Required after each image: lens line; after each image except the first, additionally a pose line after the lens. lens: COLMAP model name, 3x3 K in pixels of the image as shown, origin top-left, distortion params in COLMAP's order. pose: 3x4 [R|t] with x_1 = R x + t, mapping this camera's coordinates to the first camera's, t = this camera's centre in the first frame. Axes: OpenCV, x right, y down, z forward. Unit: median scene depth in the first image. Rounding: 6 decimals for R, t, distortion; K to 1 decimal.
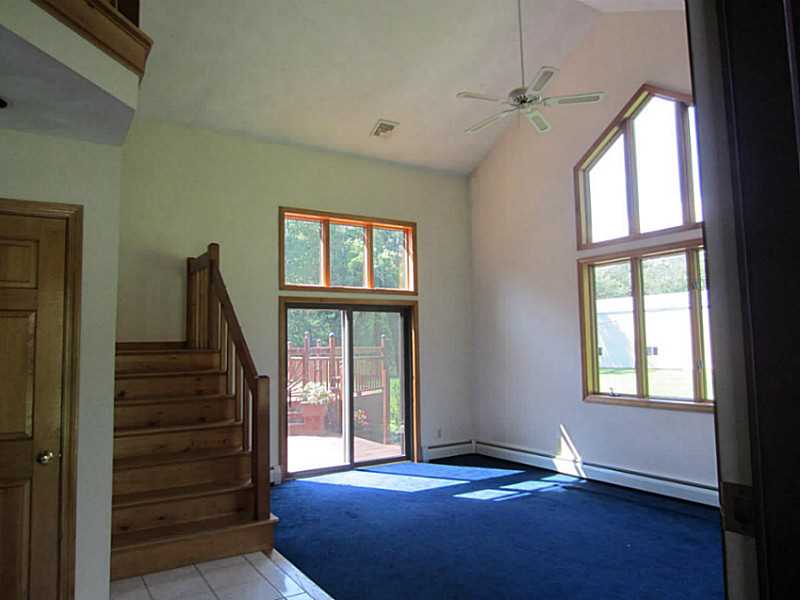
lens RADIAL K [[561.1, 0, 386.9], [0, 561.1, 292.2], [0, 0, 1]] dist [-0.025947, -0.000553]
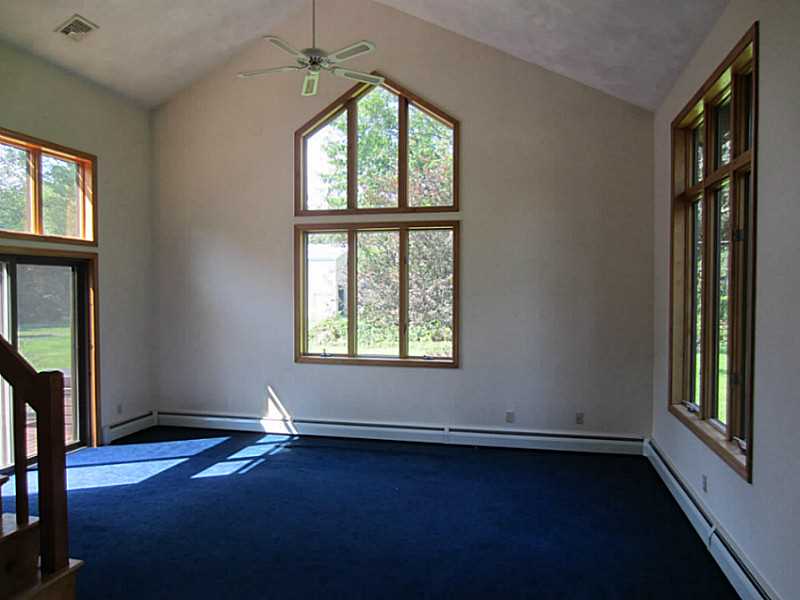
lens RADIAL K [[561.1, 0, 399.6], [0, 561.1, 295.6], [0, 0, 1]] dist [-0.025947, -0.000553]
pose [[0.712678, 0.007323, 0.701453, -0.236812], [-0.077177, 0.994694, 0.068027, -0.014859], [-0.697233, -0.102617, 0.709462, 0.130767]]
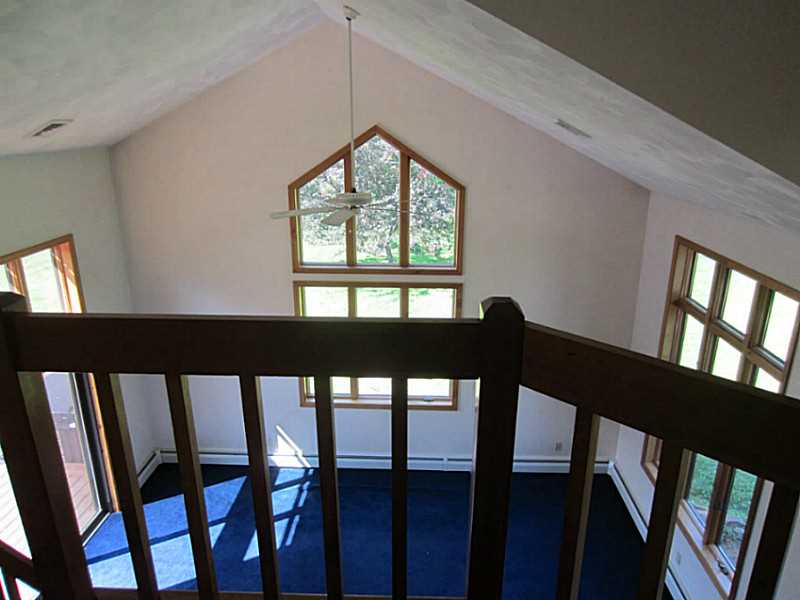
lens RADIAL K [[561.1, 0, 399.9], [0, 561.1, 298.9], [0, 0, 1]] dist [-0.025947, -0.000553]
pose [[0.560657, -0.243084, 0.791564, -0.356827], [-0.082625, 0.934746, 0.345577, -0.391793], [-0.823916, -0.259153, 0.503986, 0.327123]]
